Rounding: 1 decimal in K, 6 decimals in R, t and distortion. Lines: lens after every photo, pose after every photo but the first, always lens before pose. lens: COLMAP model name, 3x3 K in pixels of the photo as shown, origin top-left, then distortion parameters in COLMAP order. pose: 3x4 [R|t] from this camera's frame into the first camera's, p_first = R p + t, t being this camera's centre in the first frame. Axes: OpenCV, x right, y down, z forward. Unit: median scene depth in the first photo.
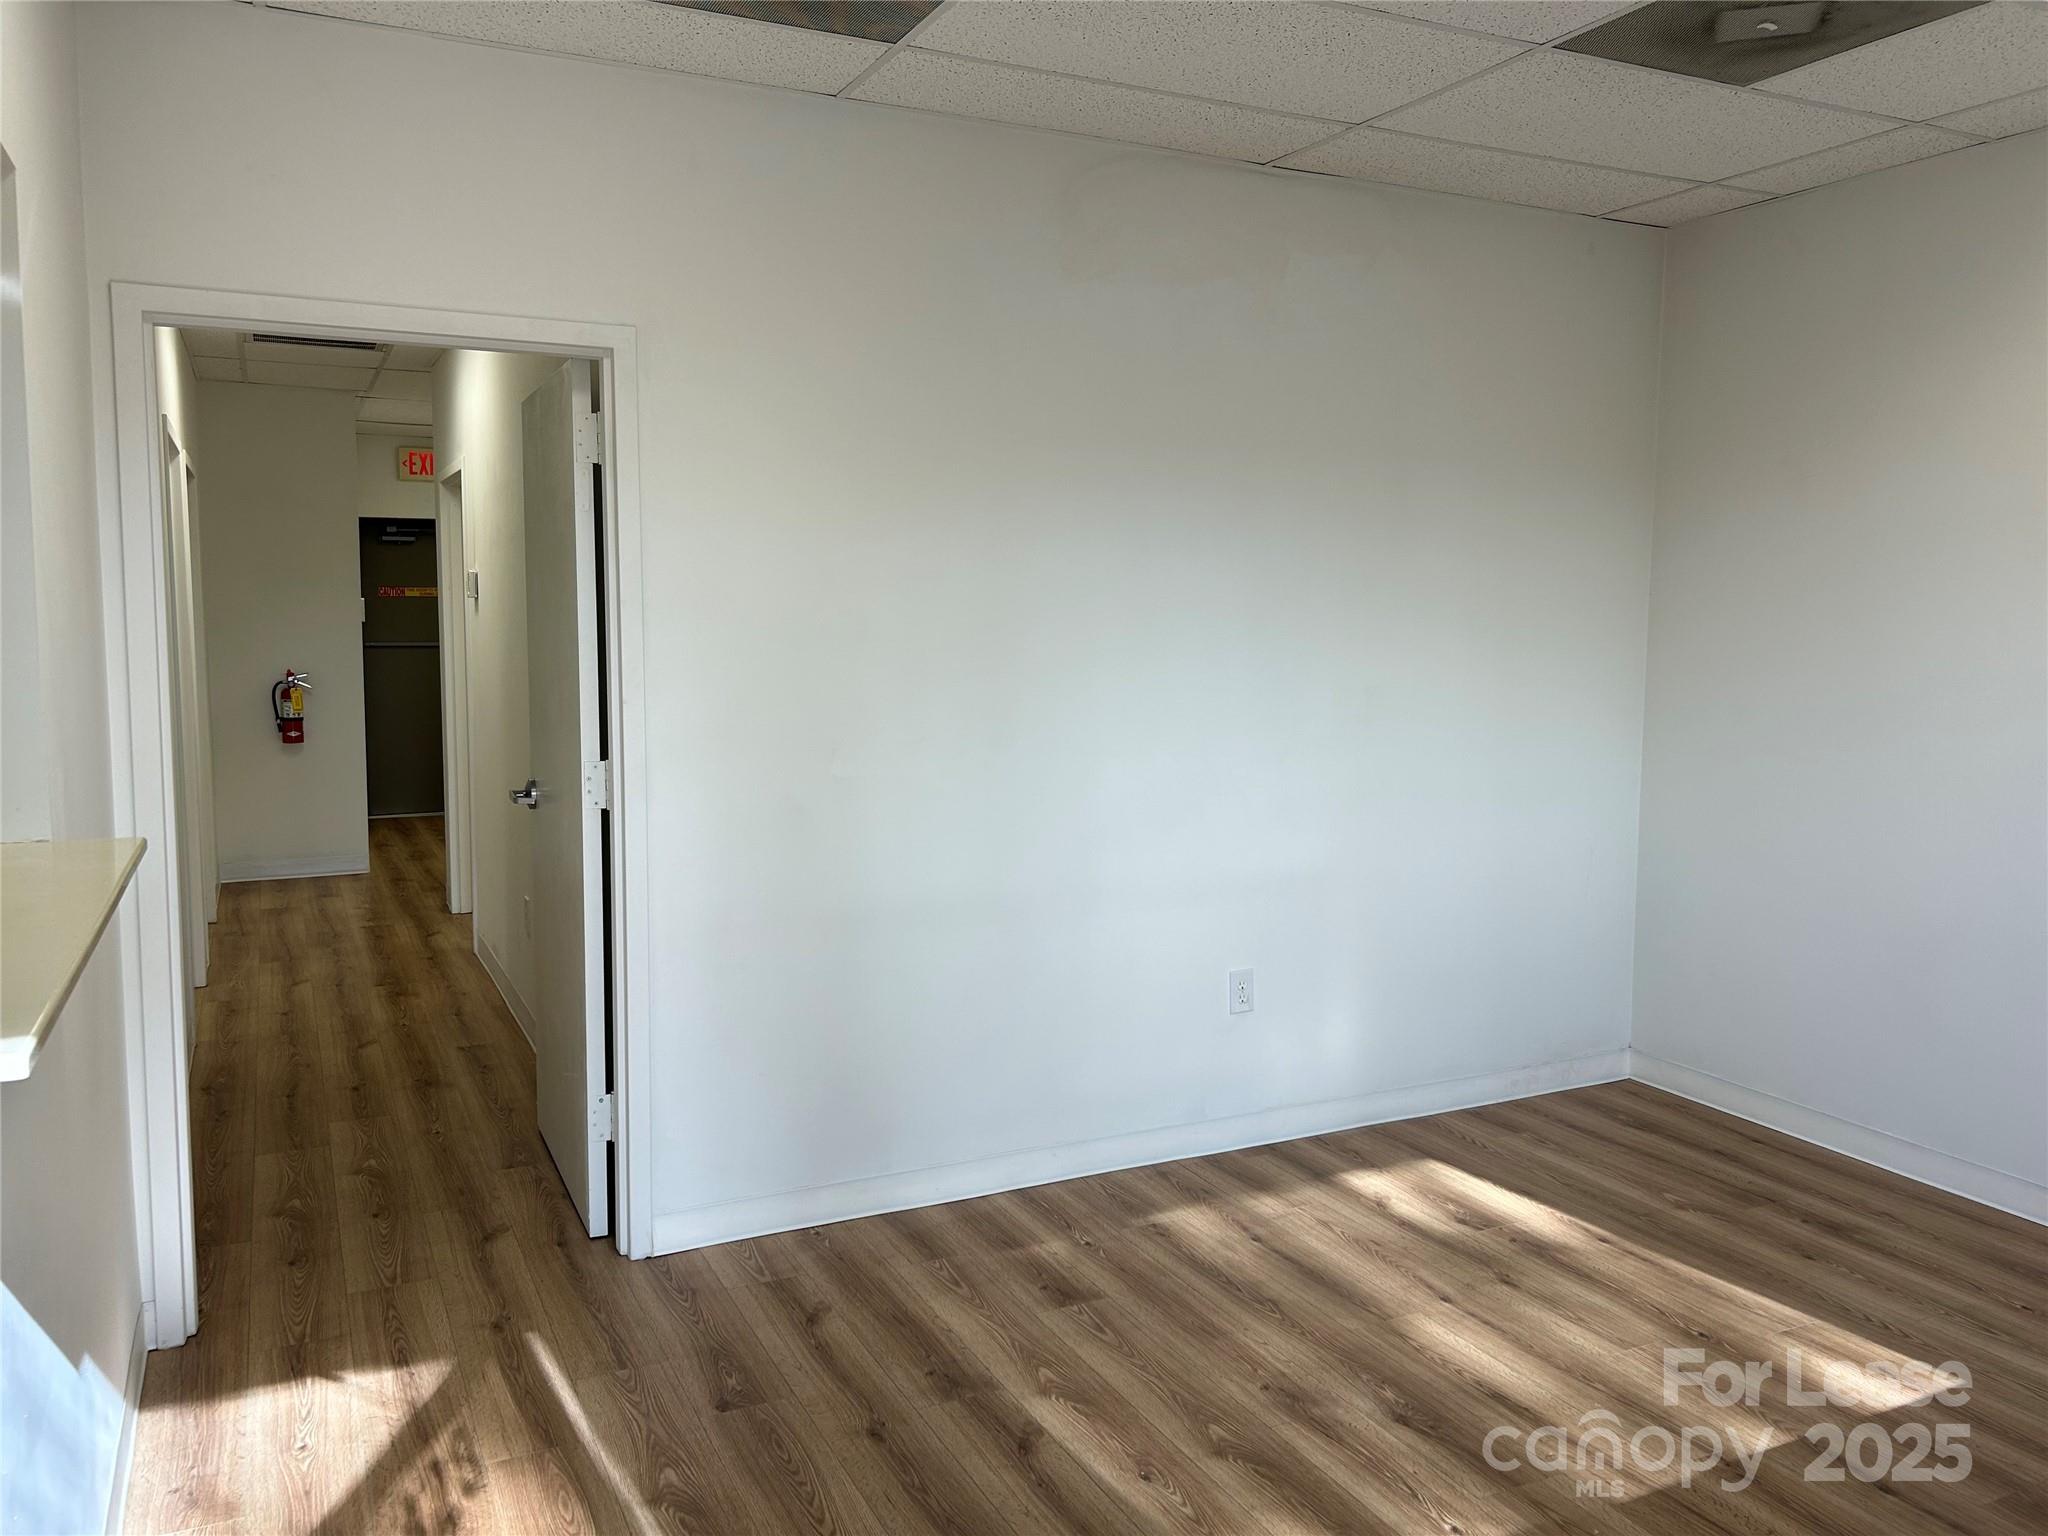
lens RADIAL K [[1547.3, 0, 1024.0], [0, 1547.3, 764.3], [0, 0, 1]] dist [0.047339, -0.045971]
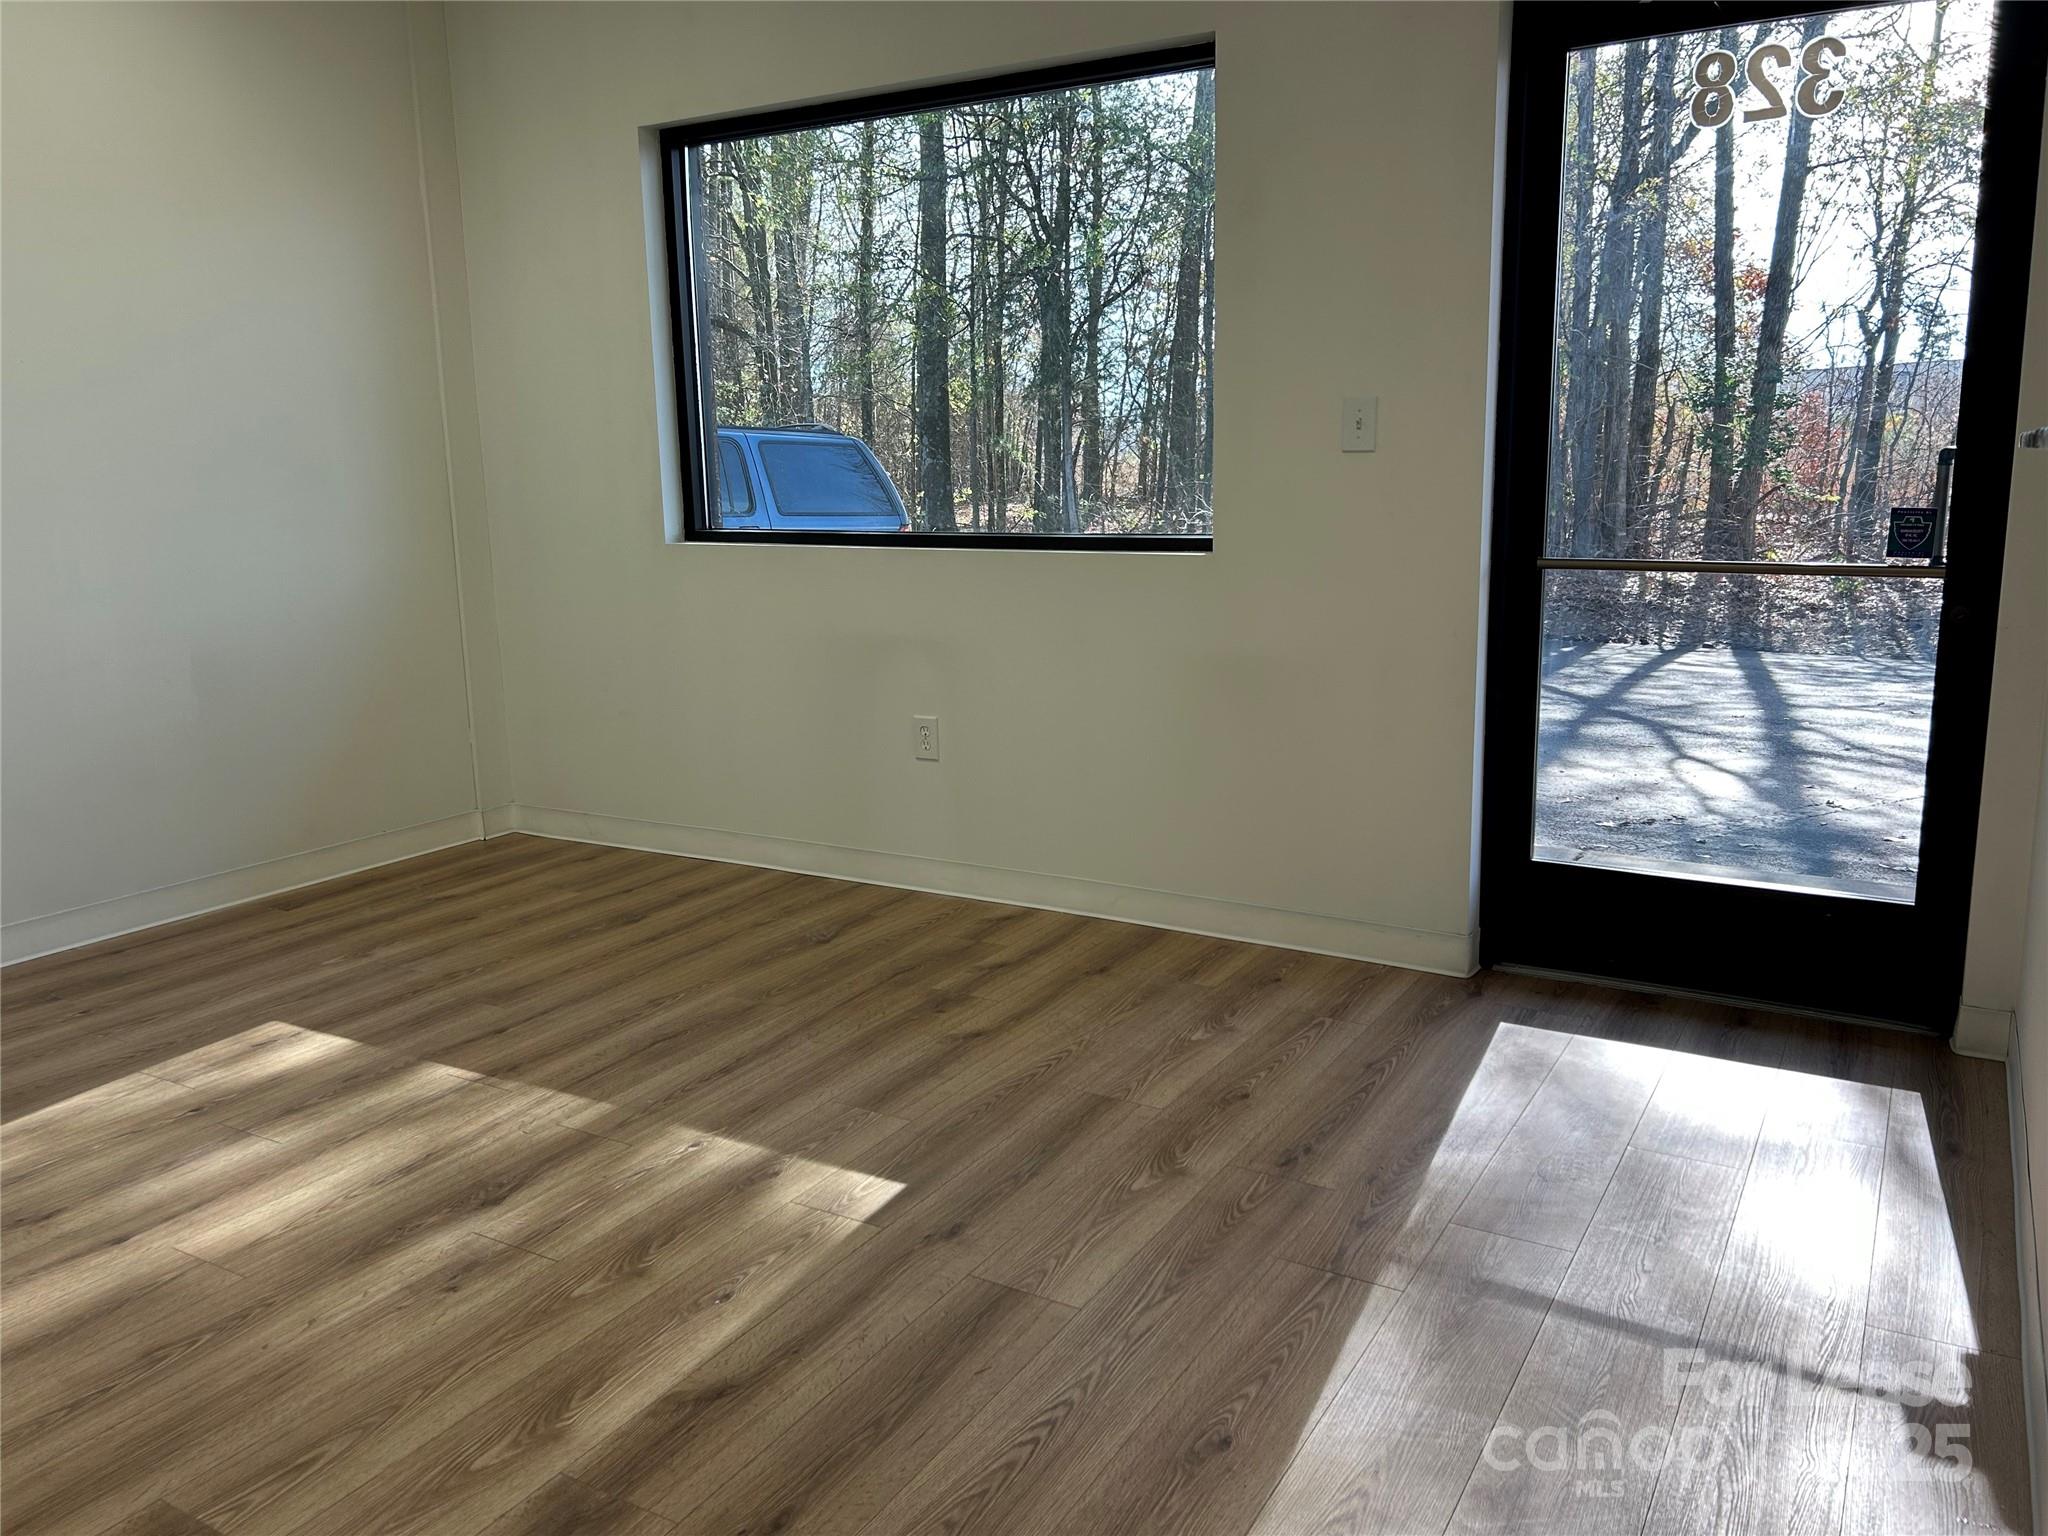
lens RADIAL K [[1547.3, 0, 1023.2], [0, 1547.3, 766.9], [0, 0, 1]] dist [0.047339, -0.045971]
pose [[-0.545245, -0.158494, 0.823157, -0.582104], [0.105415, 0.961204, 0.254899, -0.001196], [-0.831622, 0.225756, -0.507384, 1.121030]]
